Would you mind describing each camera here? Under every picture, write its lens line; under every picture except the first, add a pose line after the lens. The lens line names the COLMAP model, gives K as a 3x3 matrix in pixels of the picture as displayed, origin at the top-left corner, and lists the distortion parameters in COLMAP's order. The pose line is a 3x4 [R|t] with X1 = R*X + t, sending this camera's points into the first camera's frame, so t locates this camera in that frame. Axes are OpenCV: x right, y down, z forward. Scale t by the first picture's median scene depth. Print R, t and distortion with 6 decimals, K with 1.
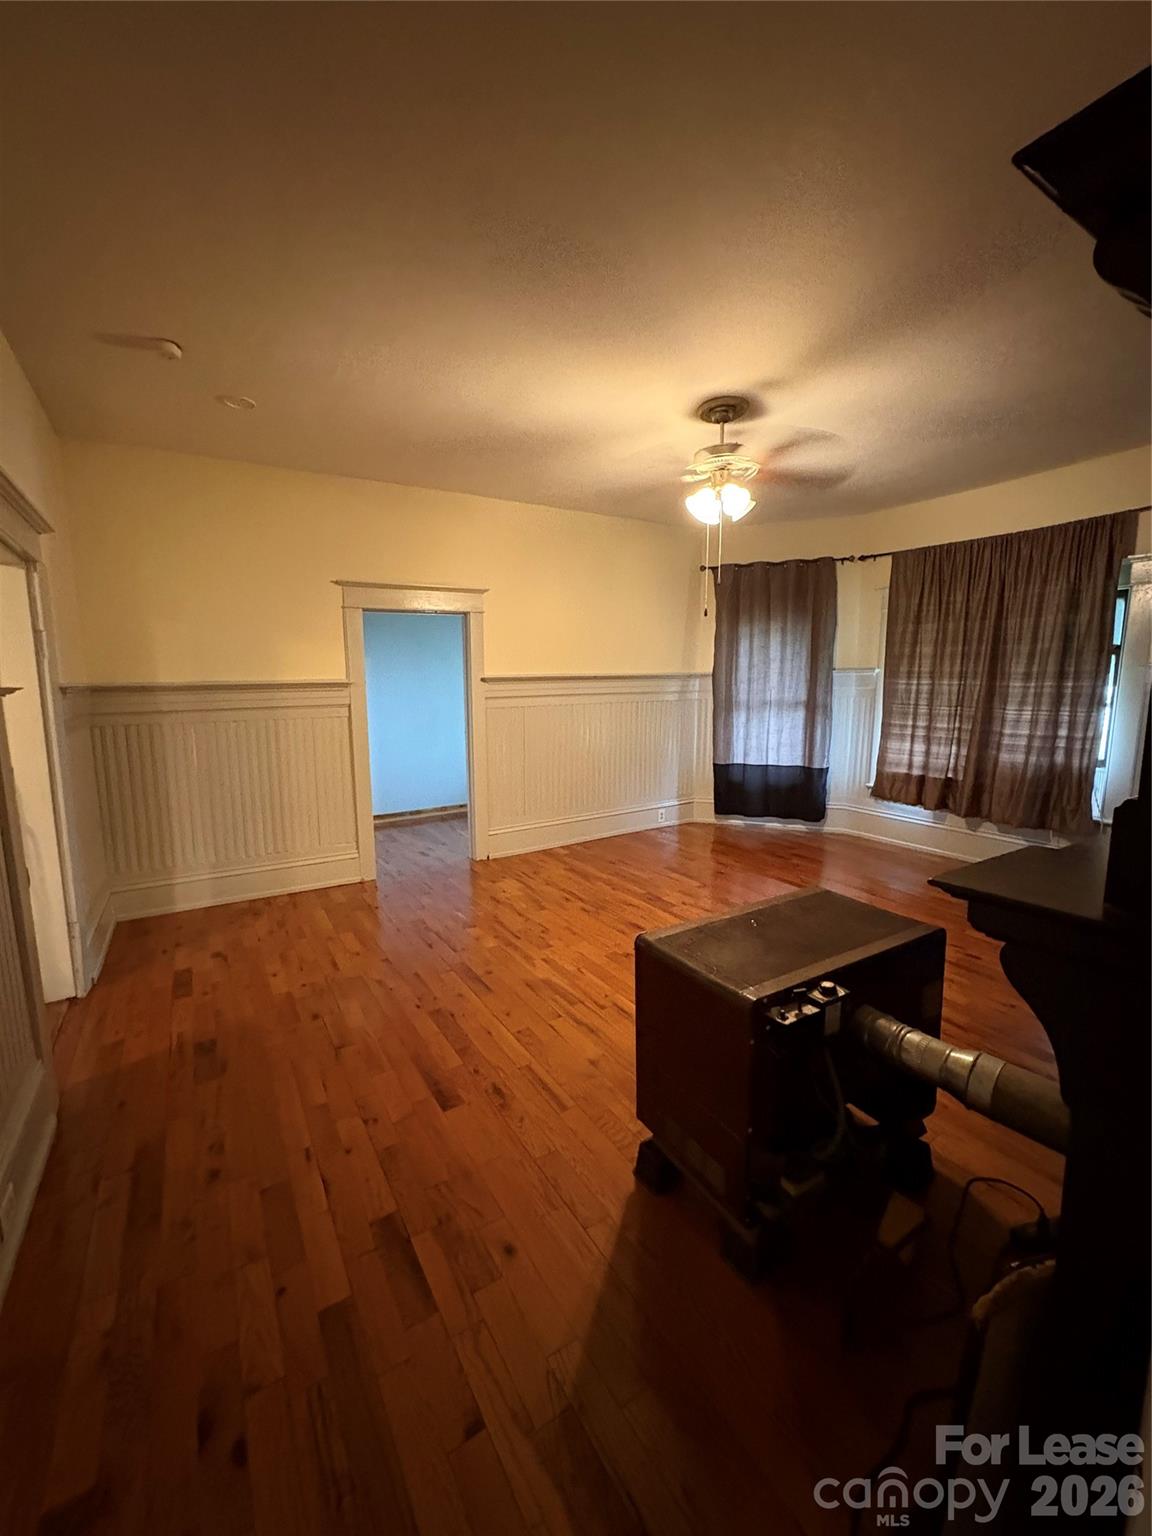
lens RADIAL K [[621.1, 0, 576.0], [0, 621.1, 768.0], [0, 0, 1]] dist [0.000090, -0.000013]
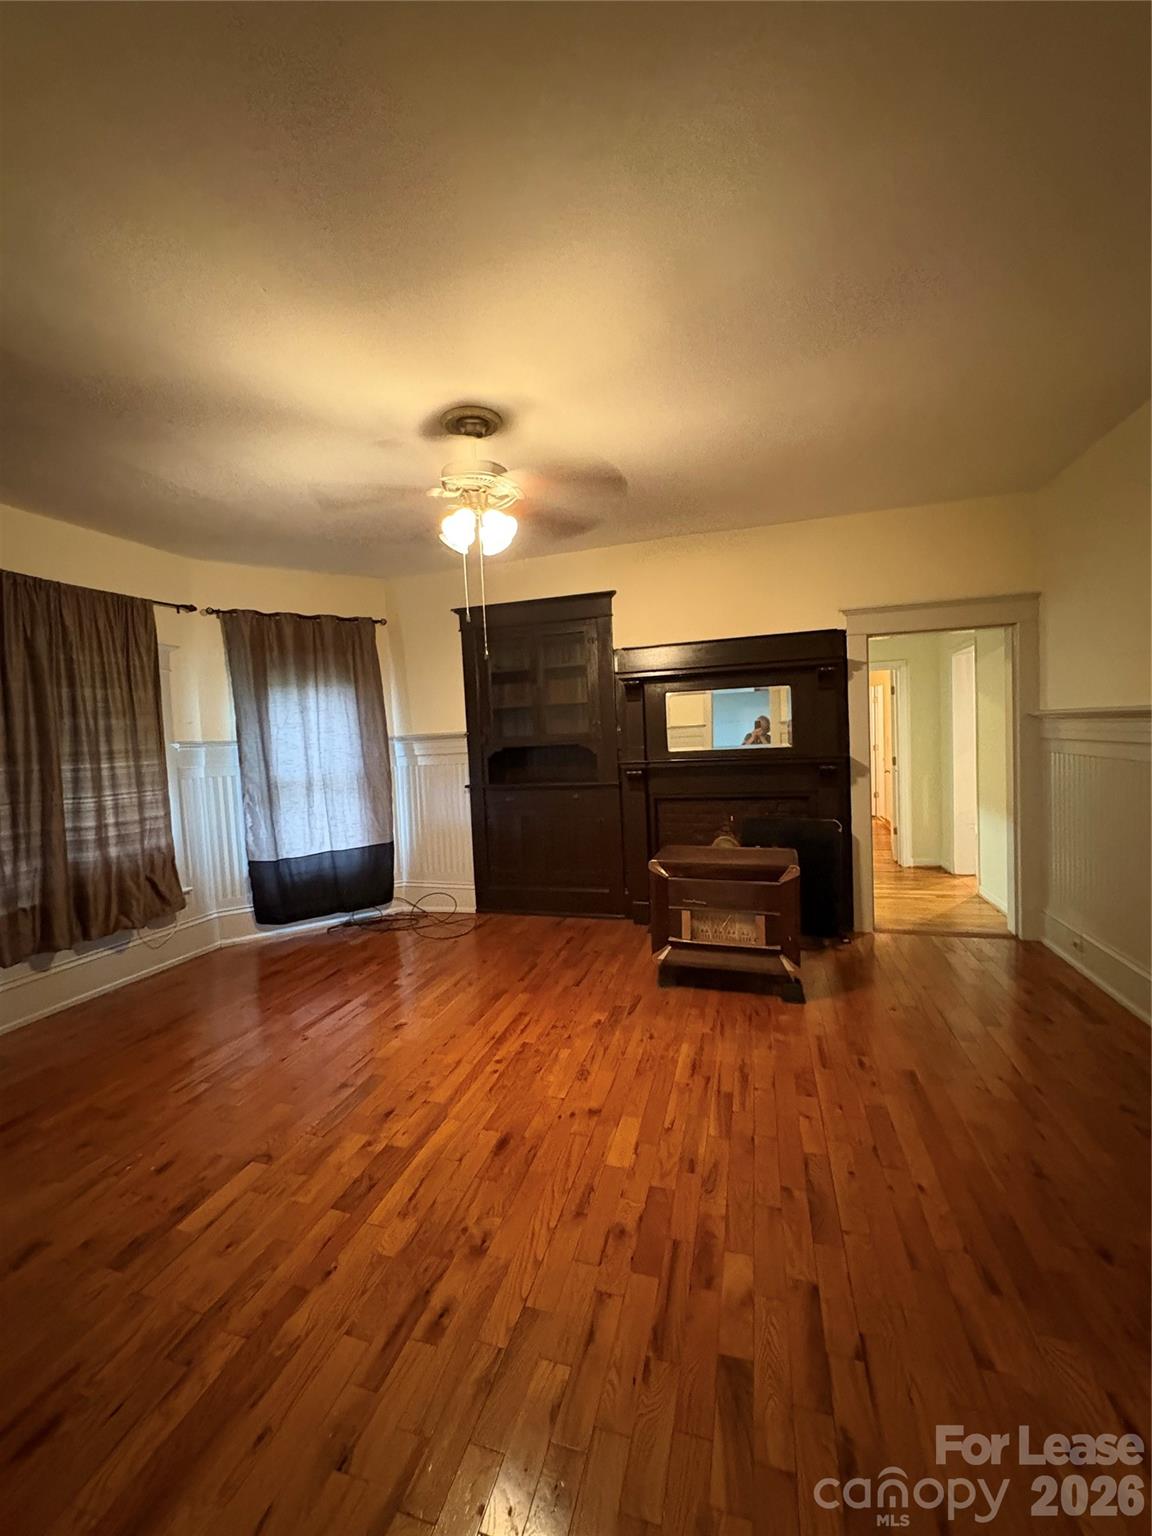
lens RADIAL K [[621.1, 0, 576.0], [0, 621.1, 768.0], [0, 0, 1]] dist [0.000090, -0.000013]
pose [[-0.669525, -0.002769, 0.742784, -0.357460], [0.154689, 0.977548, 0.143077, -0.160199], [-0.726504, 0.210694, -0.654065, 1.145712]]
